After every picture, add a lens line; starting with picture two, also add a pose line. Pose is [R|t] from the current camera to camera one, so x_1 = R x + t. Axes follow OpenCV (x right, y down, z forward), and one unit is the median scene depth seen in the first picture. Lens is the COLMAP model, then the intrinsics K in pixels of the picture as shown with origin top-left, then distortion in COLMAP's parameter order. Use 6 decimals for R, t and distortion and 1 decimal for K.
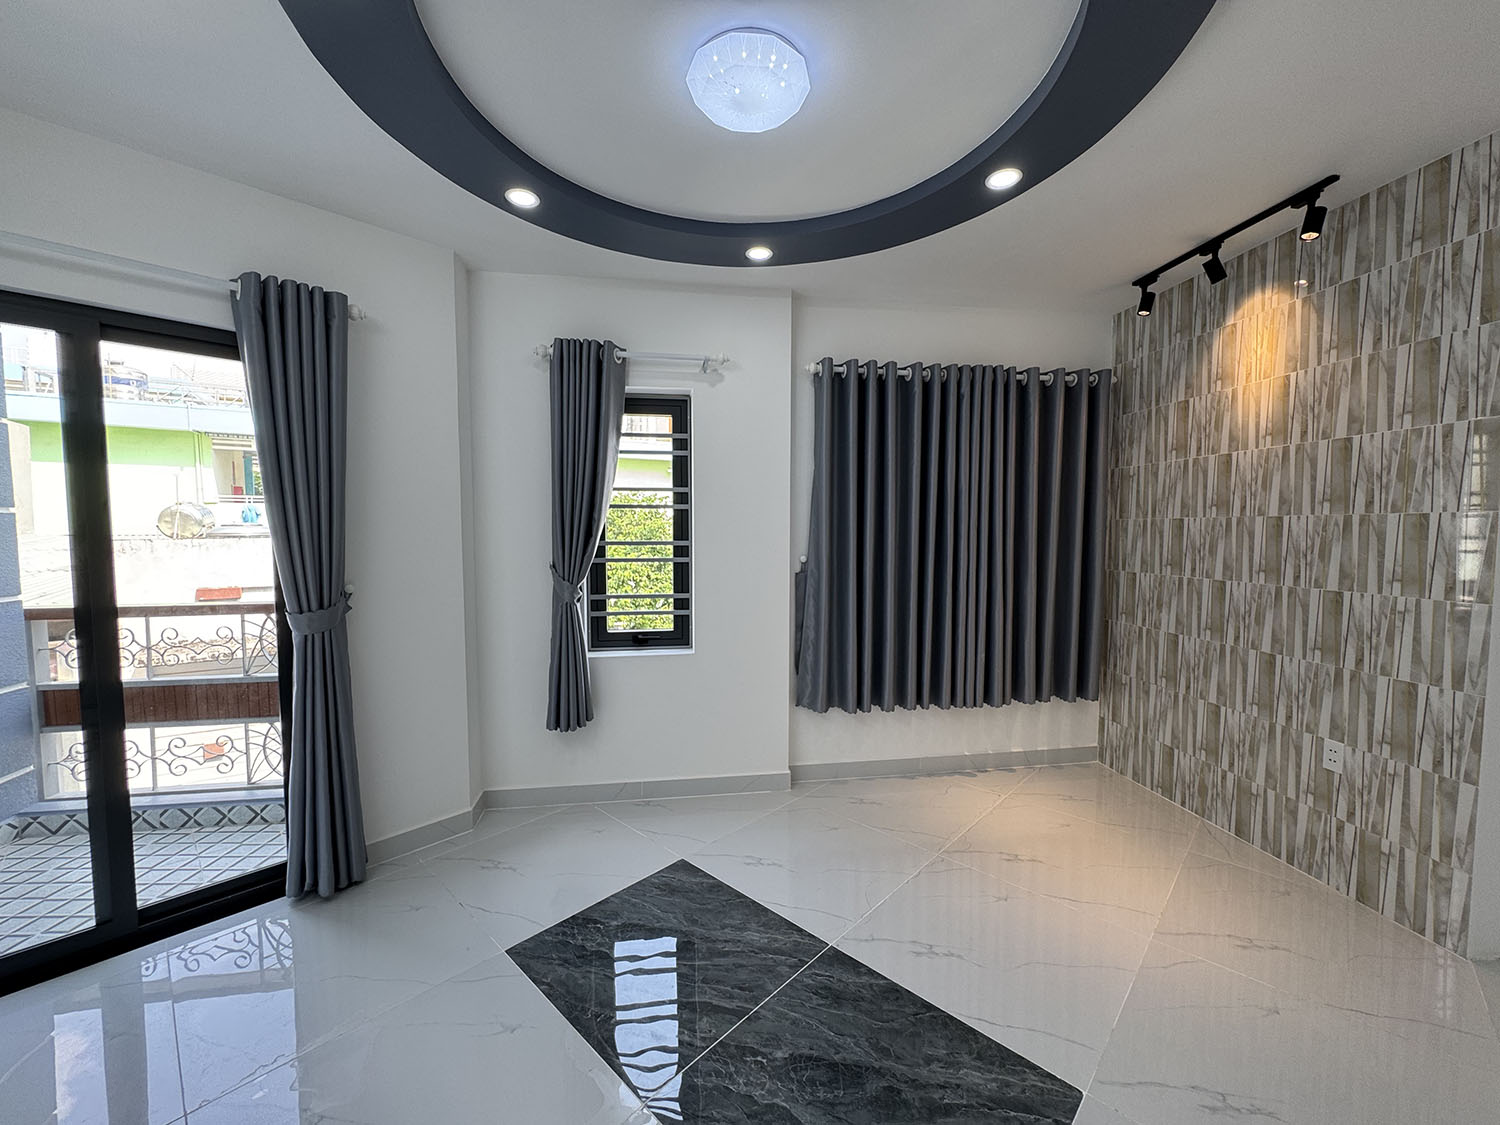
lens RADIAL K [[600.3, 0, 747.3], [0, 600.3, 562.4], [0, 0, 1]] dist [-0.002293, -0.000066]
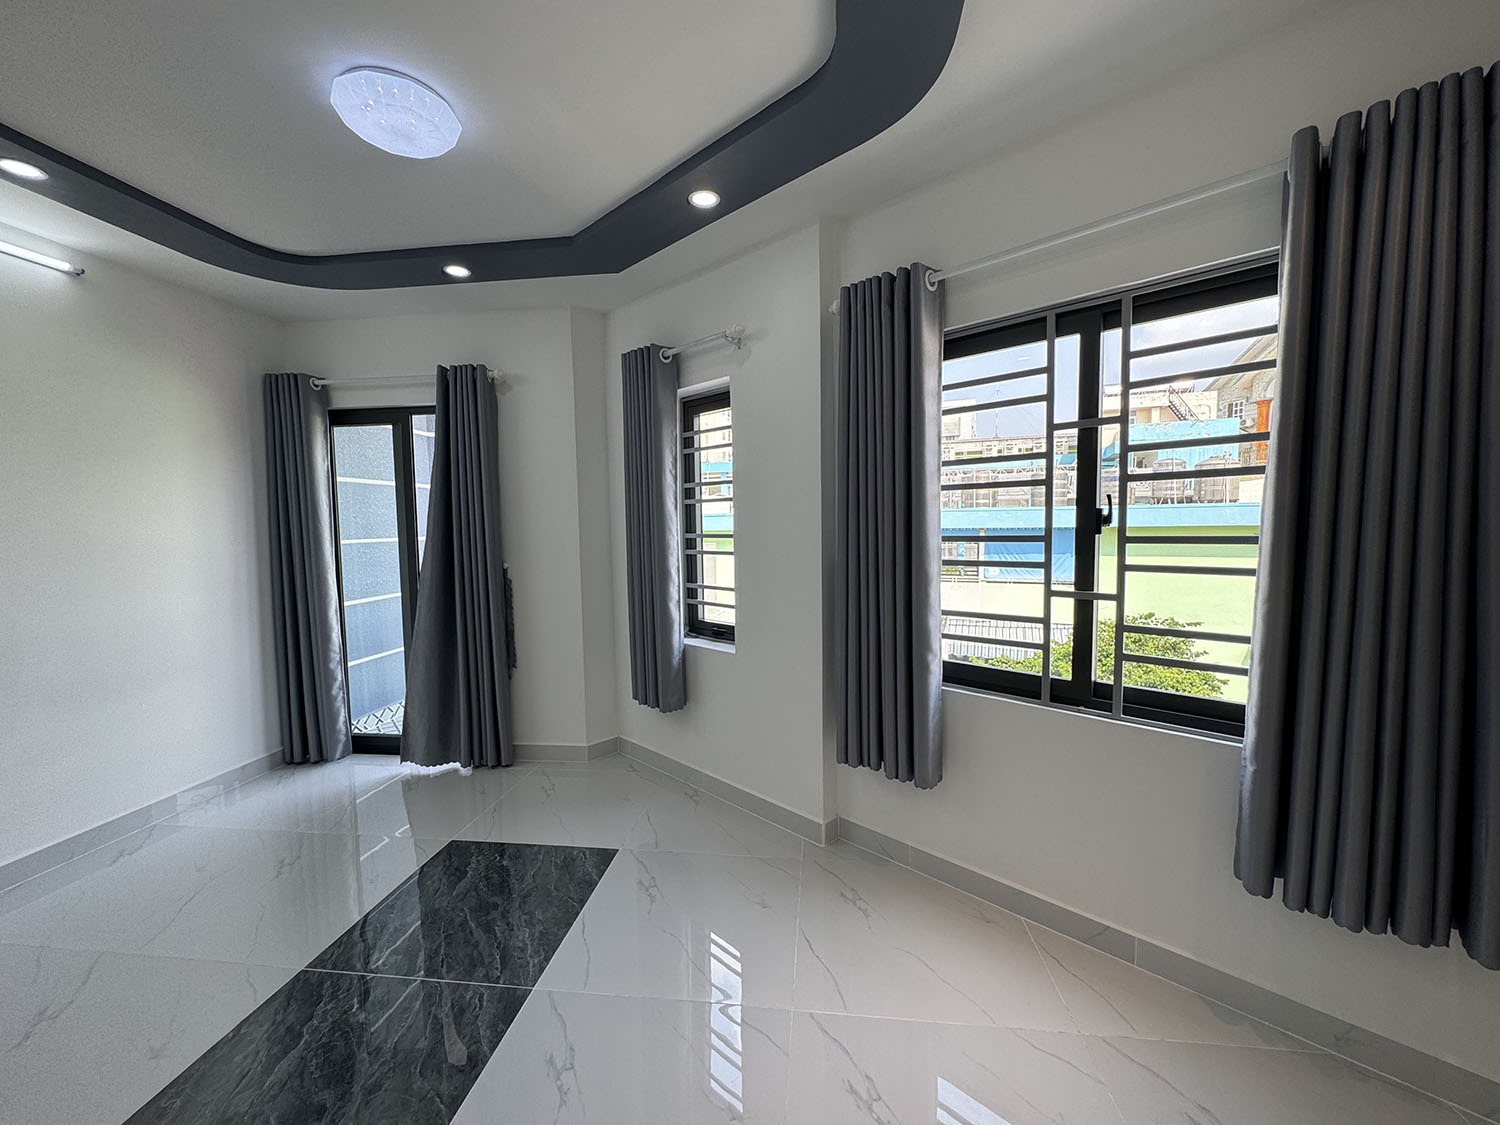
lens RADIAL K [[601.9, 0, 765.1], [0, 601.9, 566.0], [0, 0, 1]] dist [-0.002183, -0.000139]
pose [[0.616323, 0.052609, -0.785734, 0.700747], [-0.031810, 0.998615, 0.041912, -0.031650], [0.786850, -0.000837, 0.617143, 0.482459]]
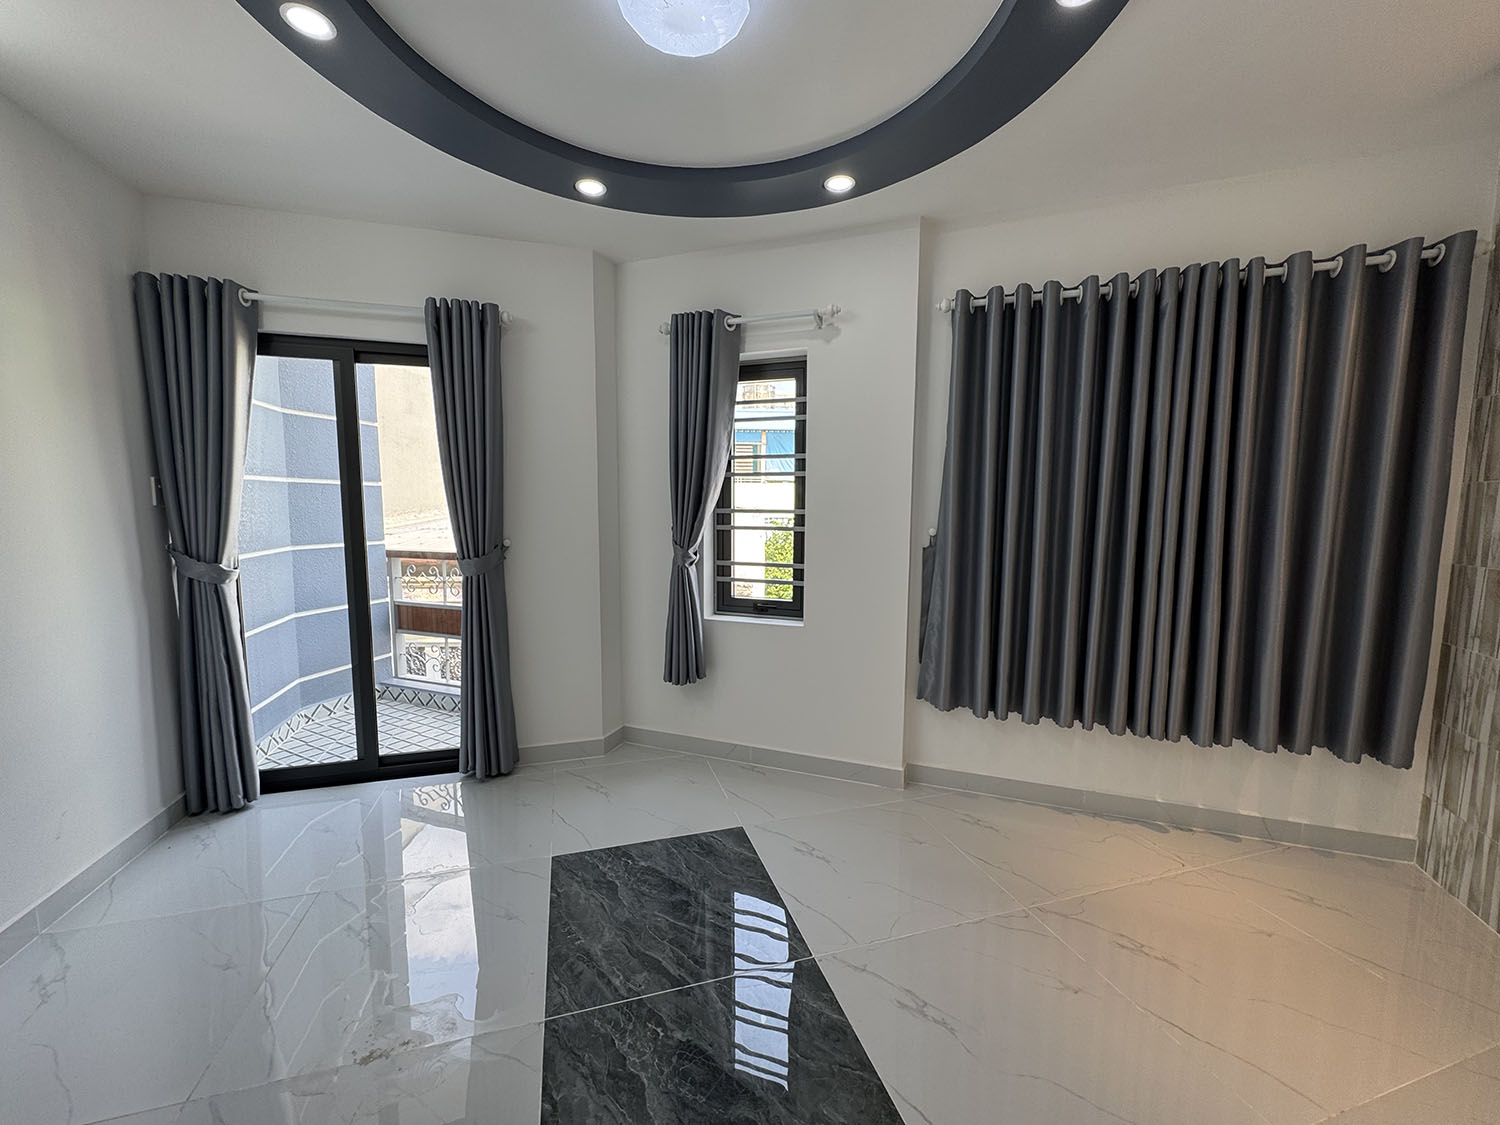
lens RADIAL K [[600.3, 0, 747.3], [0, 600.3, 562.4], [0, 0, 1]] dist [-0.002293, -0.000066]
pose [[0.870181, 0.053097, -0.489863, 0.311448], [-0.032934, 0.998221, 0.049697, 0.004214], [0.491631, -0.027112, 0.870382, 0.124829]]
